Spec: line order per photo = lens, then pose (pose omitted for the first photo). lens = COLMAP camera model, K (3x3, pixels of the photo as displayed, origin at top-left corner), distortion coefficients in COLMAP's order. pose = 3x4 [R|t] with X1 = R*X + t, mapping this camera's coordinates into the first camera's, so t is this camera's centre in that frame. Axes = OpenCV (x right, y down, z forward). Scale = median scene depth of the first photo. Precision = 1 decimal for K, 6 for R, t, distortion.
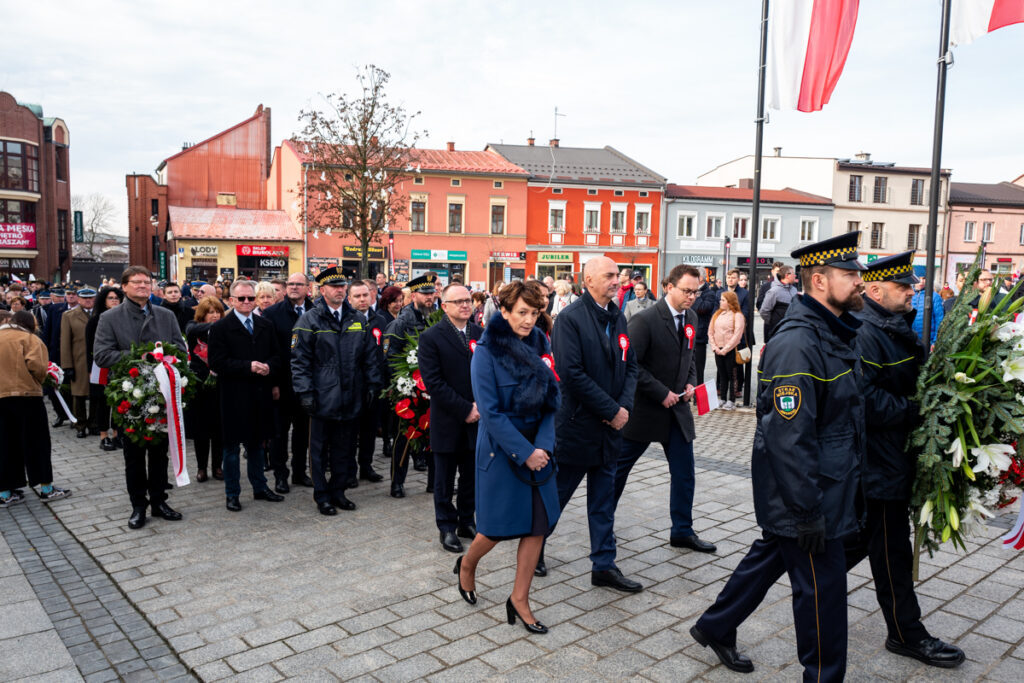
lens RADIAL K [[765.3, 0, 517.3], [0, 765.3, 343.7], [0, 0, 1]] dist [-0.054022, 0.063636]
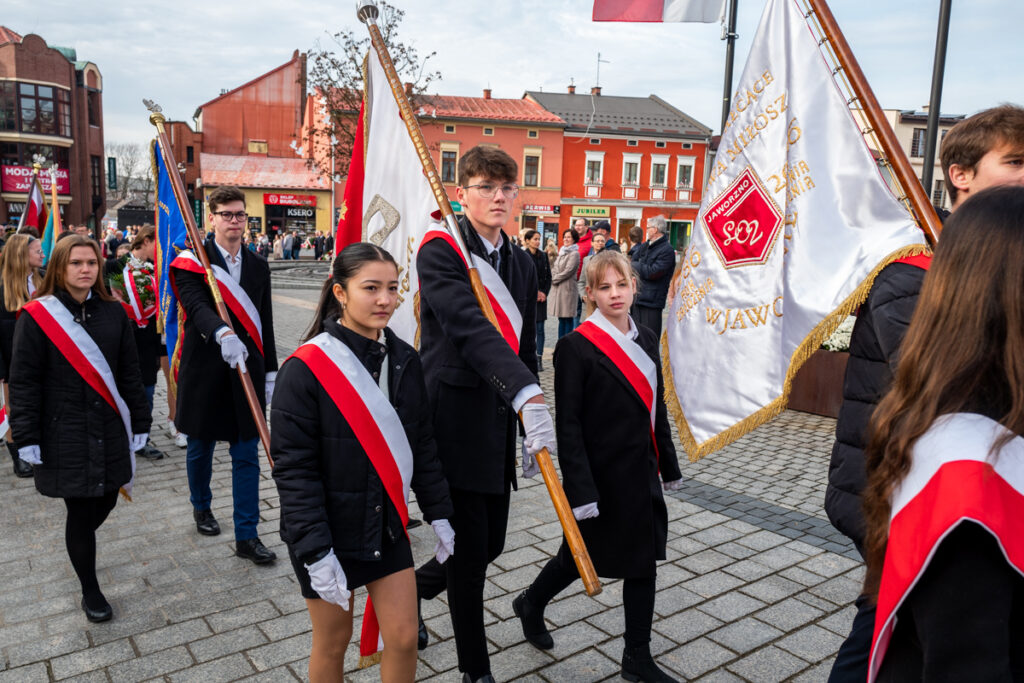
lens RADIAL K [[765.3, 0, 517.3], [0, 765.3, 343.7], [0, 0, 1]] dist [-0.054022, 0.063636]
pose [[0.997121, 0.028333, -0.070341, 0.030611], [-0.024224, 0.997988, 0.058587, -0.001267], [0.071859, -0.056715, 0.995801, 0.030025]]
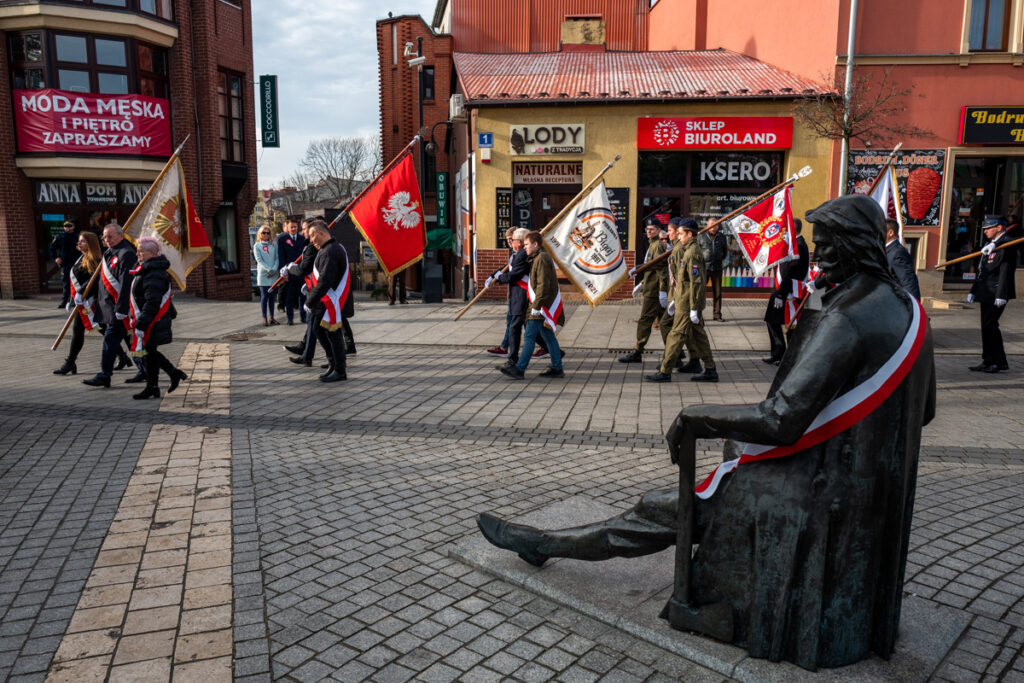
lens RADIAL K [[766.3, 0, 512.0], [0, 766.3, 341.5], [0, 0, 1]] dist [0.001404, -0.000834]
pose [[0.937668, 0.034564, -0.345808, -0.280848], [-0.014795, 0.998110, 0.059647, -0.047185], [0.347216, -0.050813, 0.936408, 0.613903]]
